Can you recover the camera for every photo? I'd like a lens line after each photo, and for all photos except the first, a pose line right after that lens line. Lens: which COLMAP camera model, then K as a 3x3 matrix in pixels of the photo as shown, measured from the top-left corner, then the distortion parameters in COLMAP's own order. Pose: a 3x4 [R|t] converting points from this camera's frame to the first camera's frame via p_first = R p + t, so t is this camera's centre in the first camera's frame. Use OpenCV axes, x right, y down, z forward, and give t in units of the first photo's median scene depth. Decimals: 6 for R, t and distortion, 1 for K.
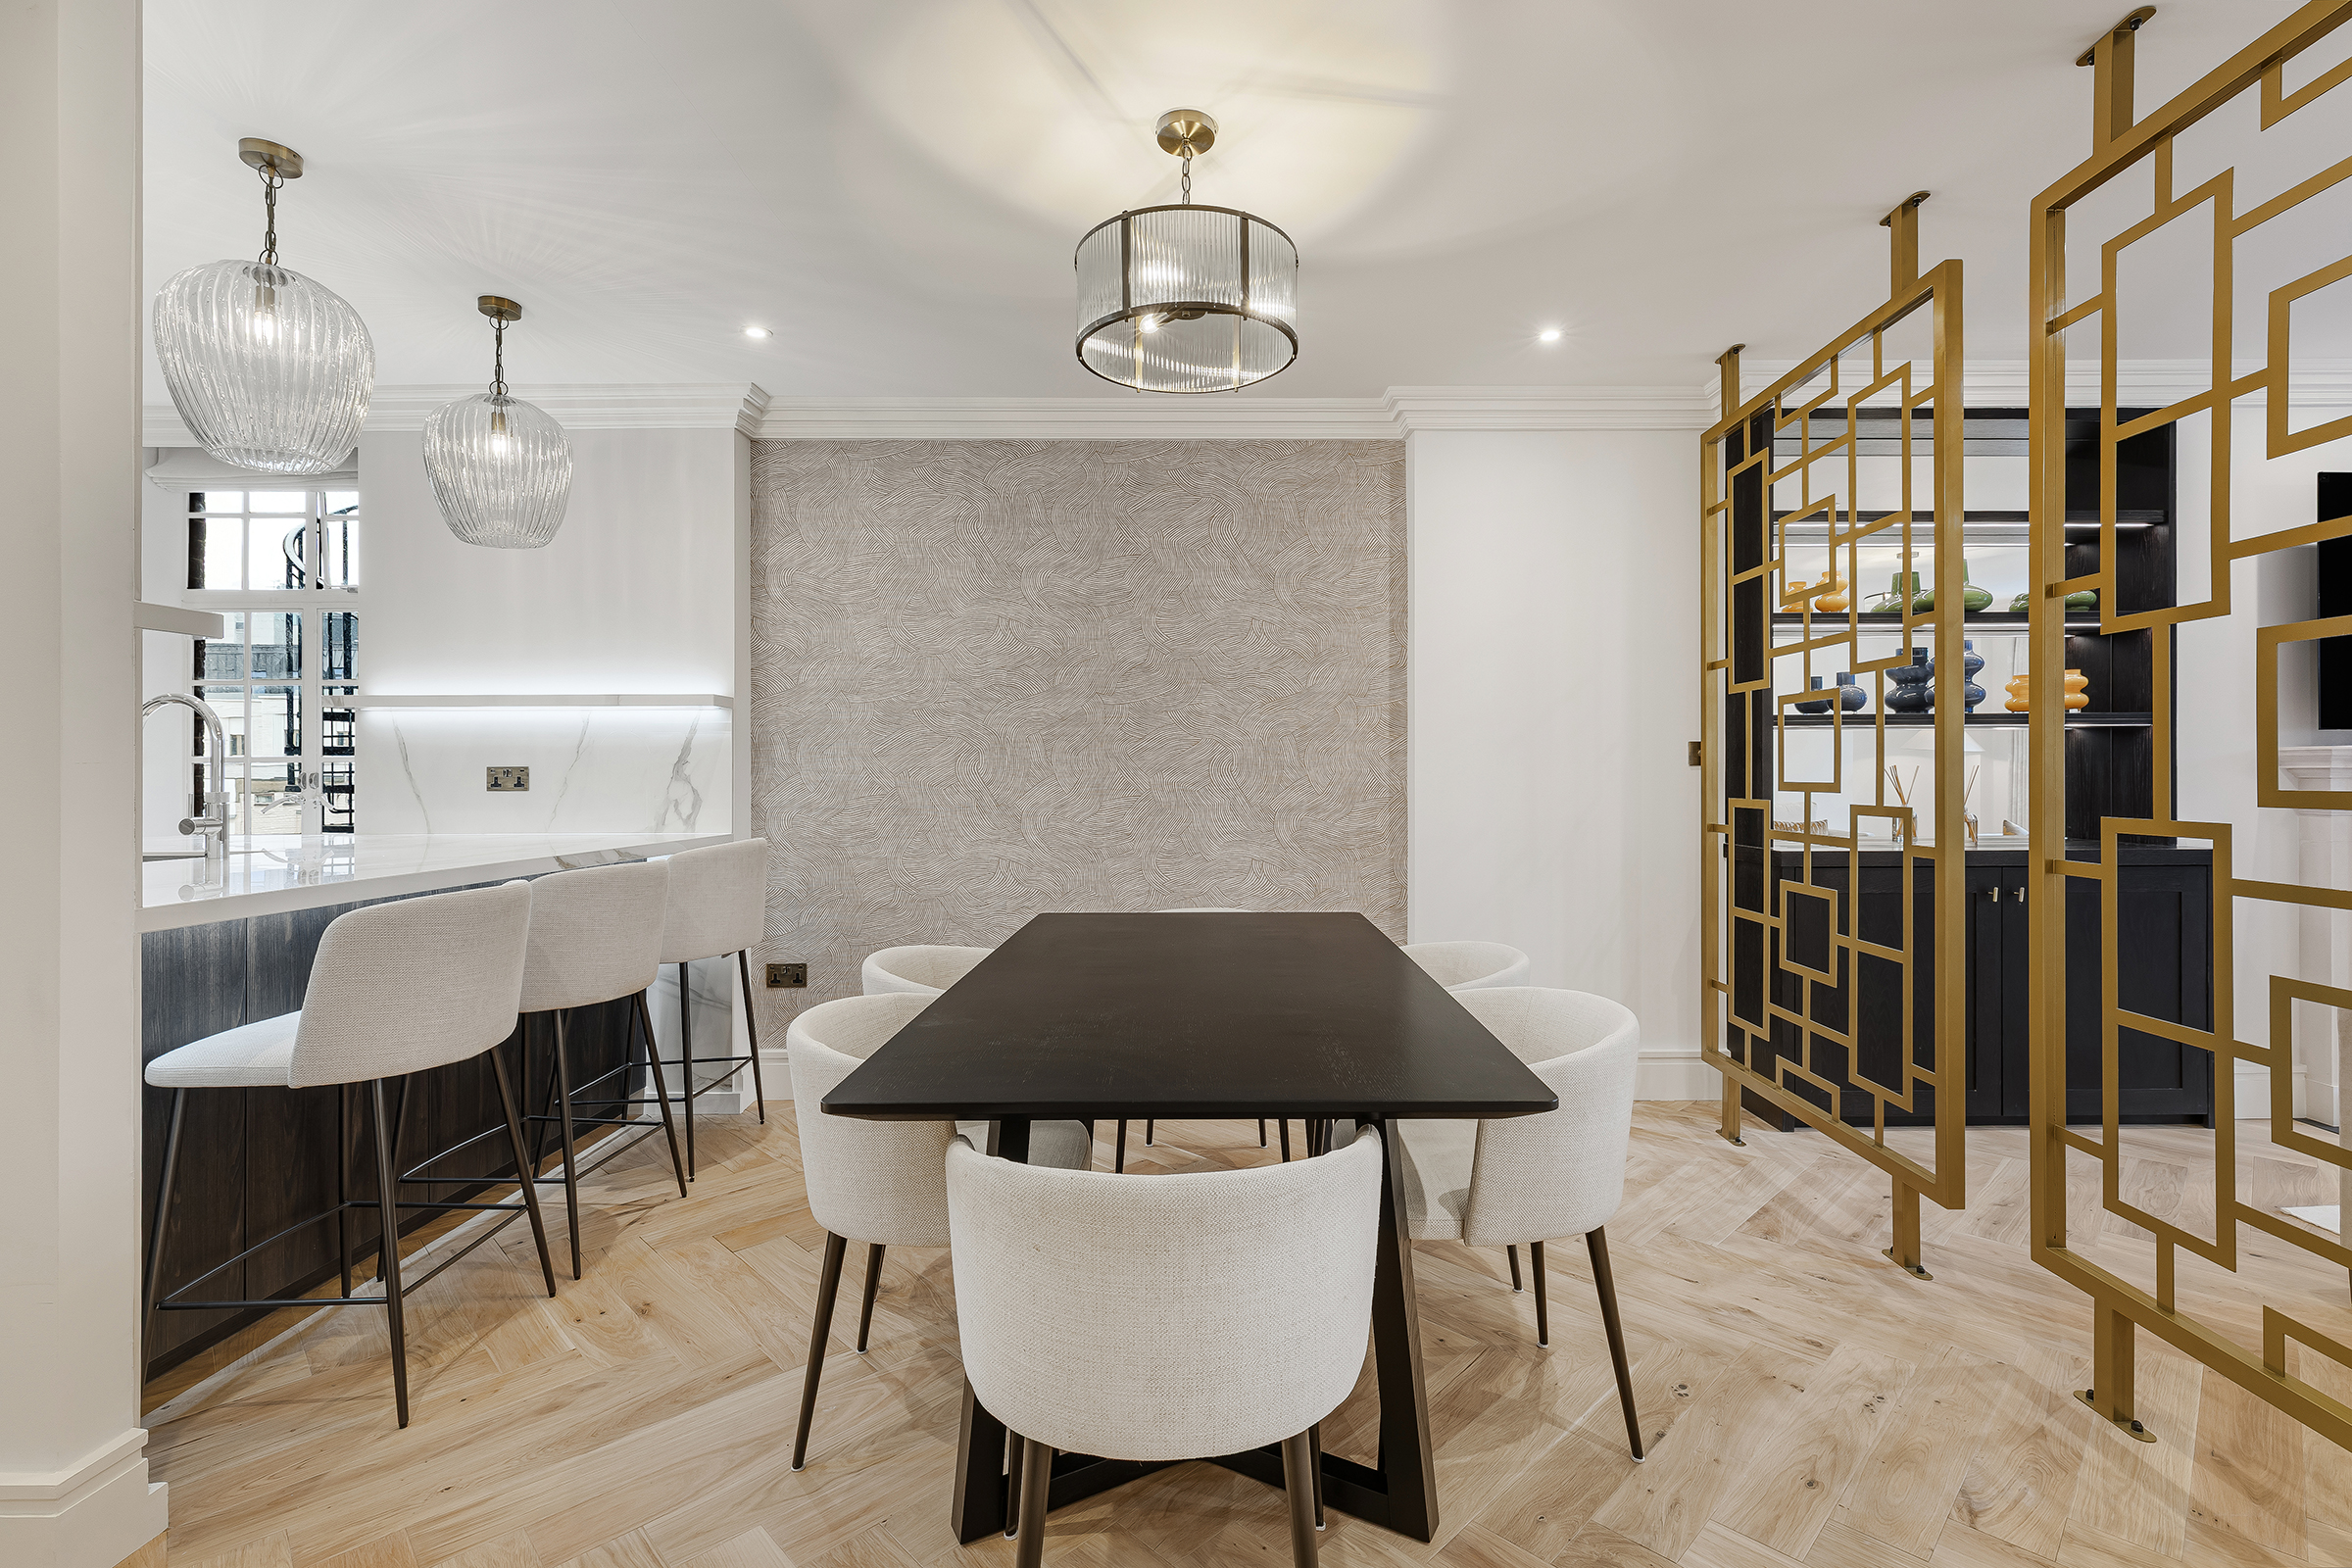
lens RADIAL K [[1055.1, 0, 1210.9], [0, 1055.1, 775.1], [0, 0, 1]] dist [0.000862, -0.000132]
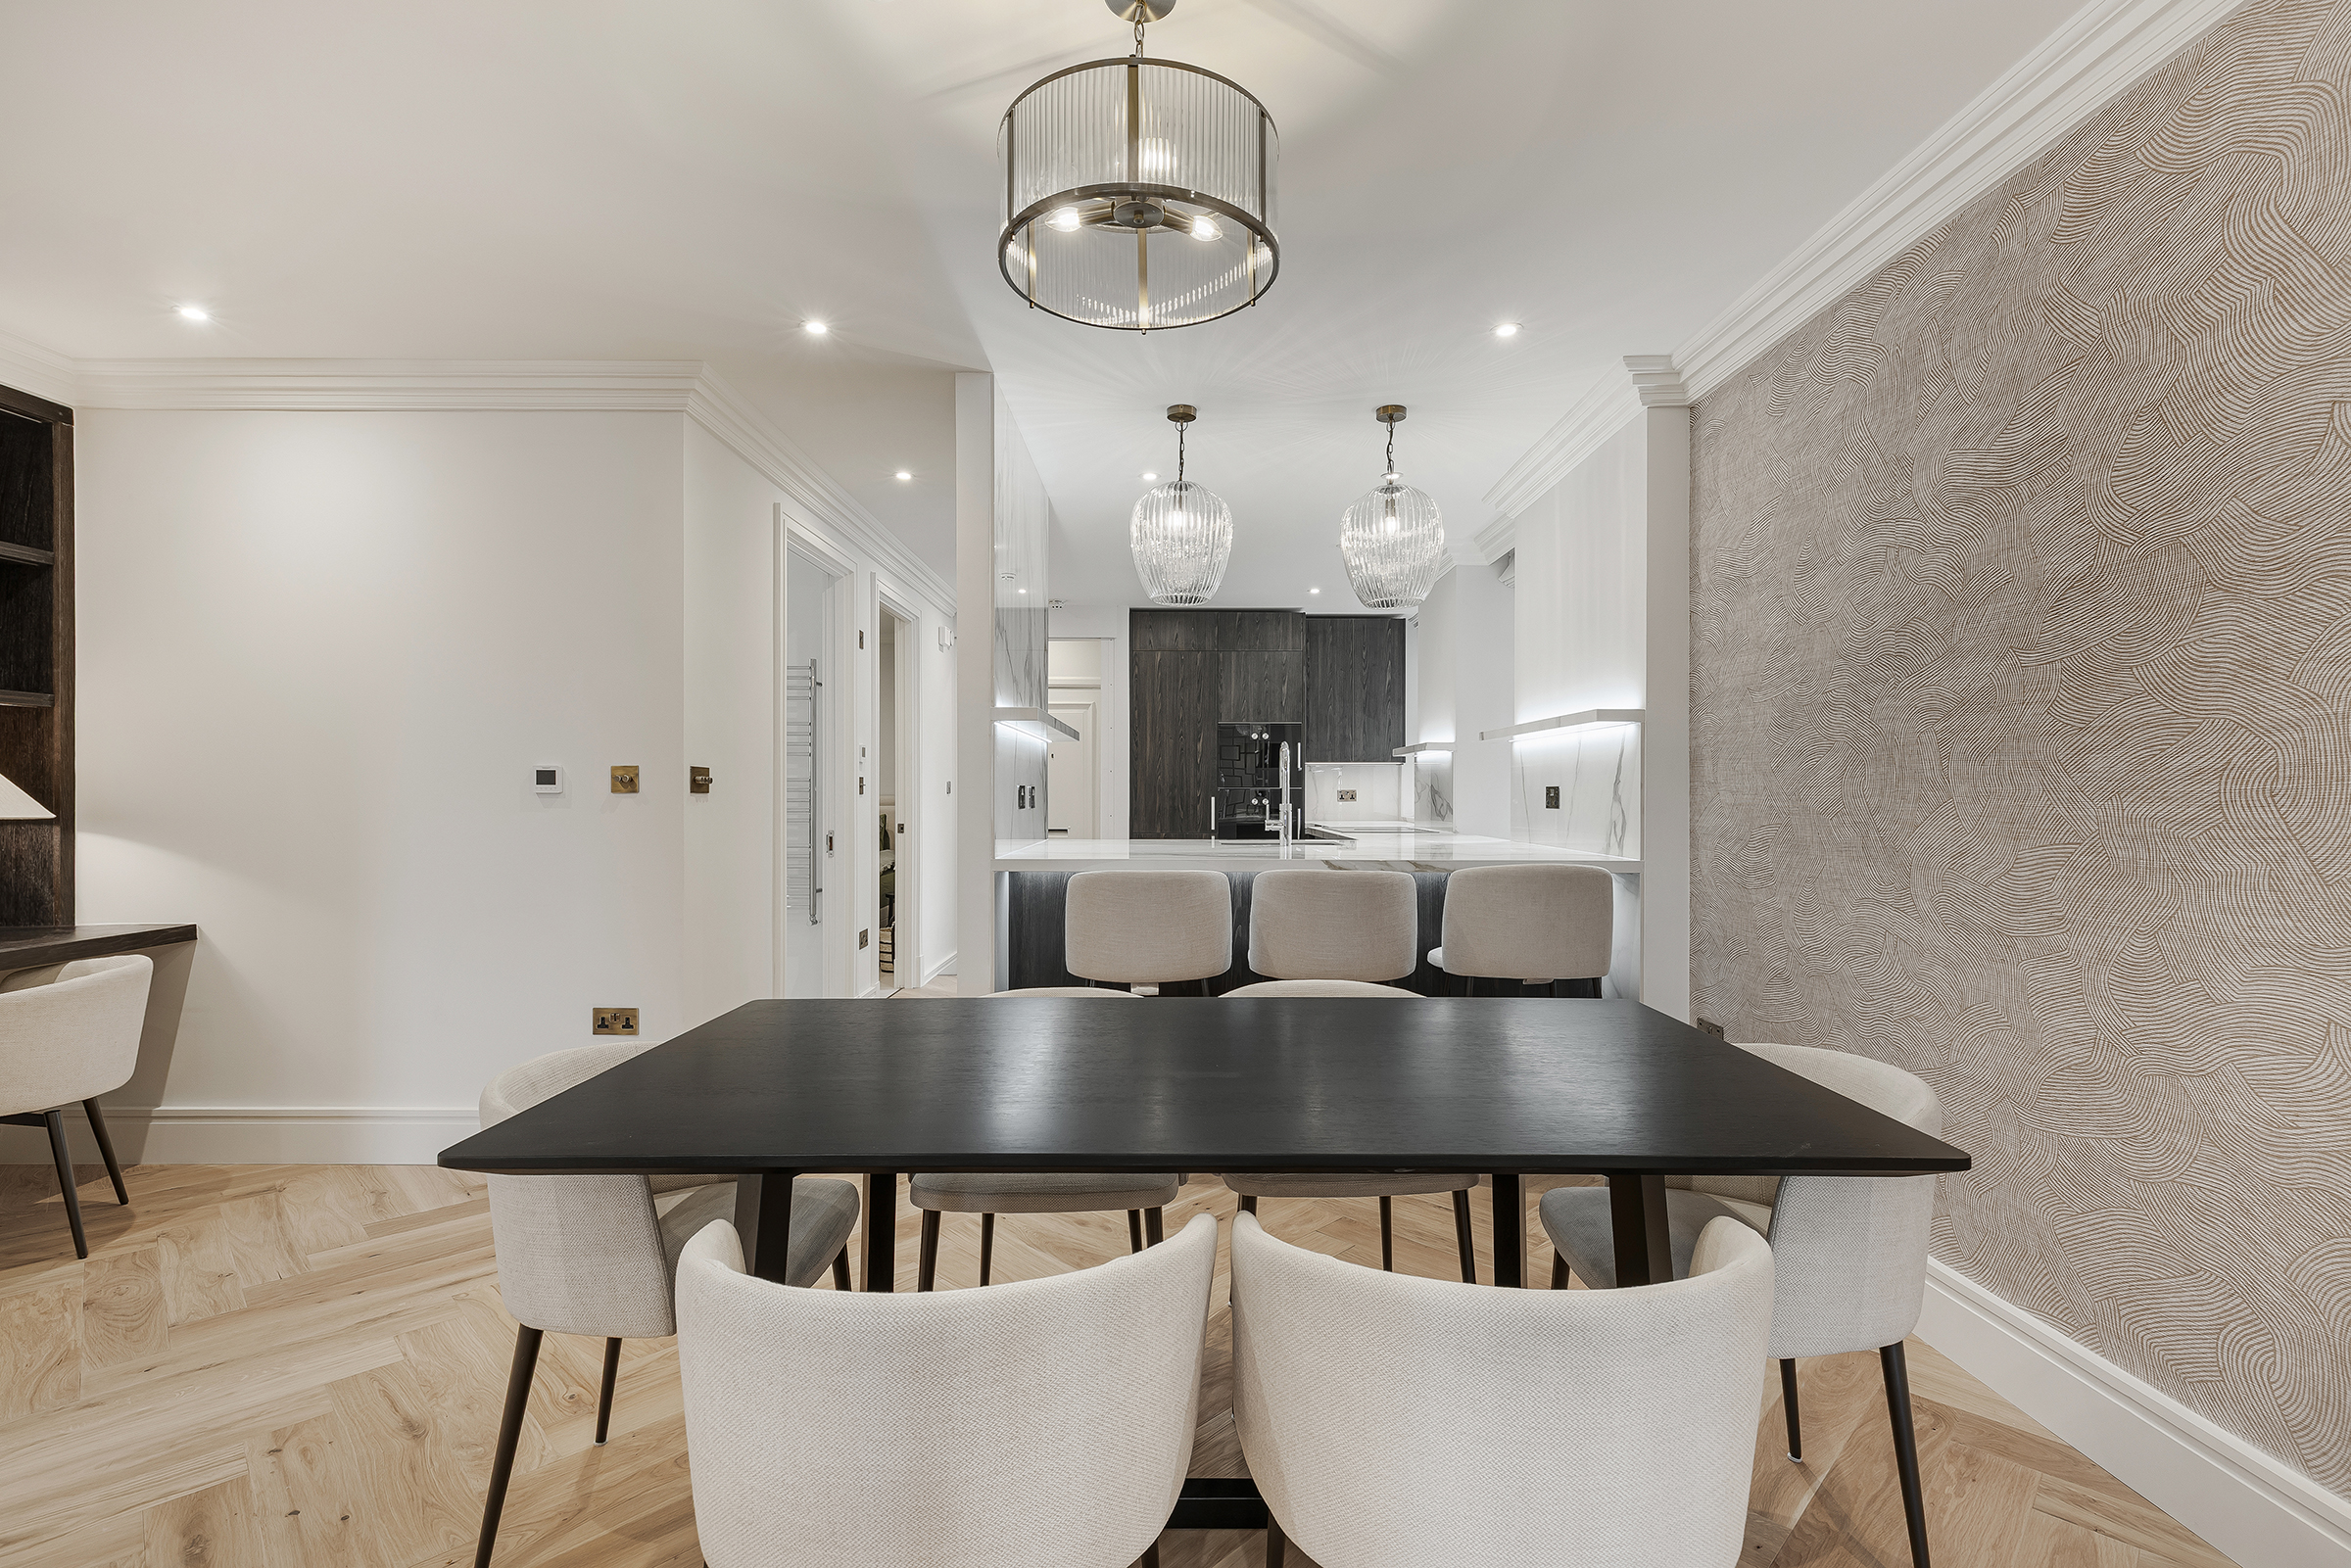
lens RADIAL K [[1078.7, 0, 1174.3], [0, 1078.7, 807.7], [0, 0, 1]] dist [0.000323, -0.000584]
pose [[-0.015395, 0.017883, -0.999722, 0.459338], [-0.005881, 0.999821, 0.017975, -0.003996], [0.999864, 0.006156, -0.015287, 0.597254]]
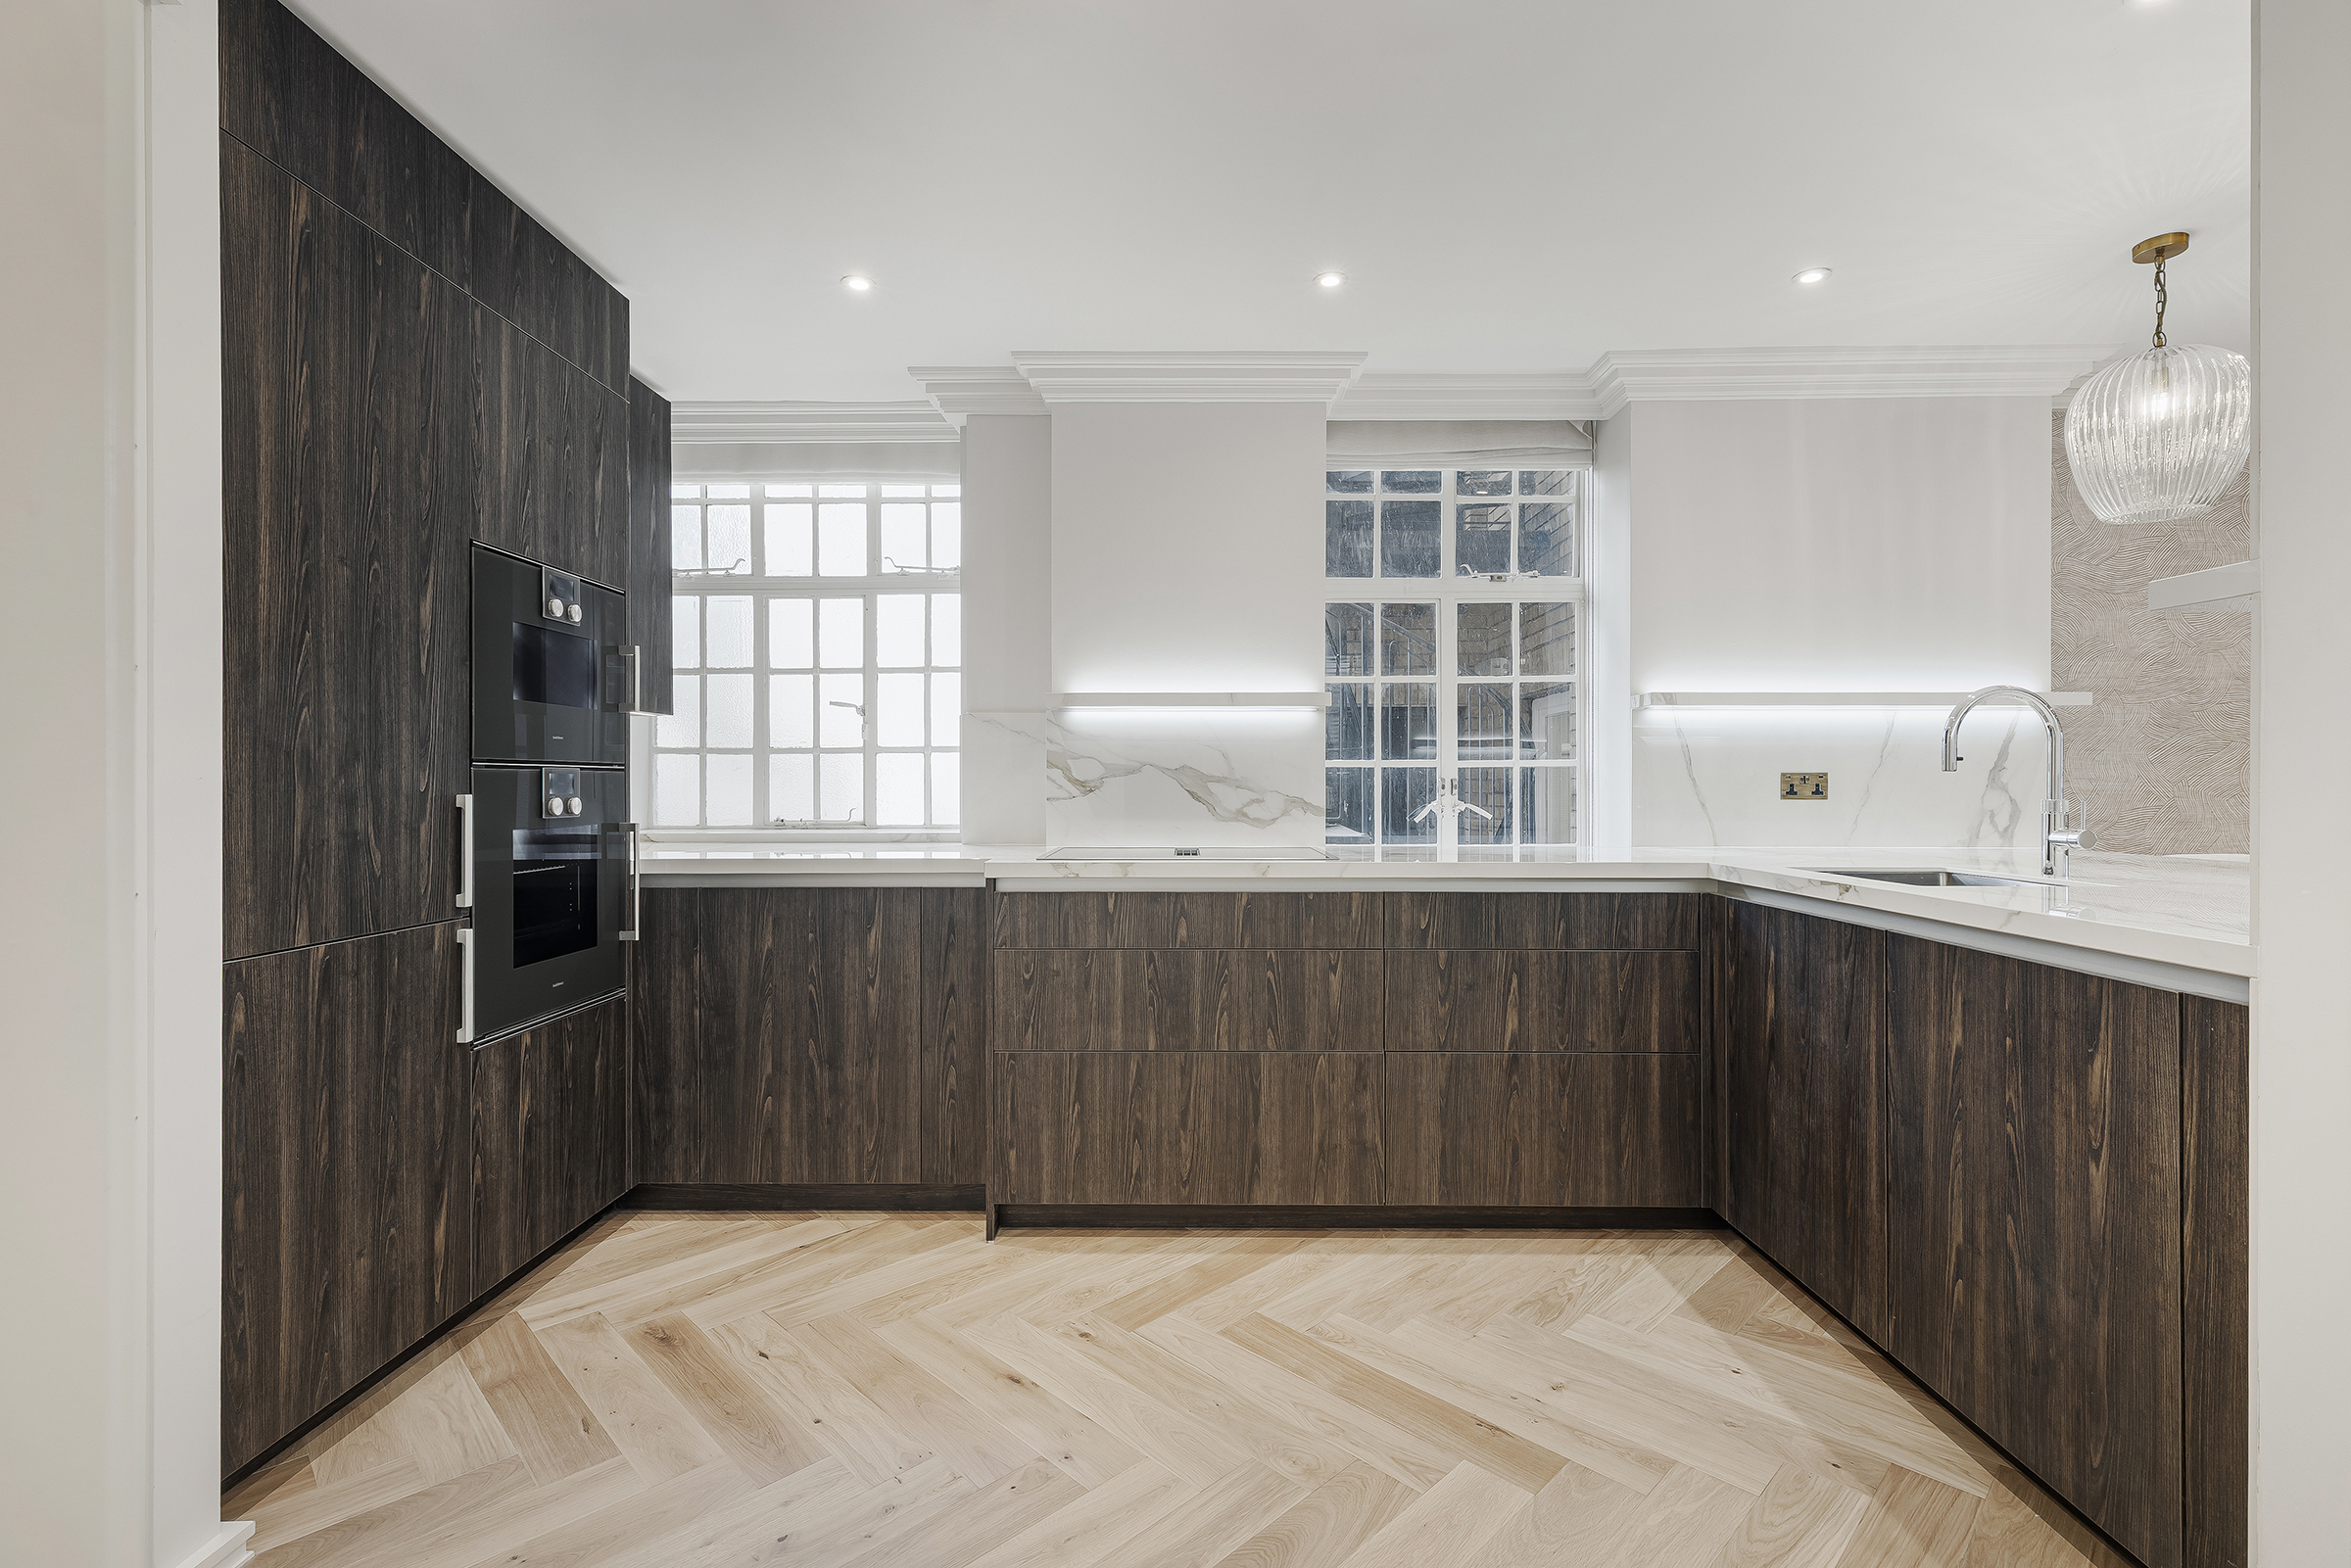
lens RADIAL K [[1069.1, 0, 1181.7], [0, 1069.1, 784.1], [0, 0, 1]] dist [0.000185, 0.000074]
pose [[0.999813, 0.005051, -0.018678, -1.141490], [-0.005018, 0.999986, 0.001796, 0.002855], [0.018687, -0.001702, 0.999824, 0.075162]]
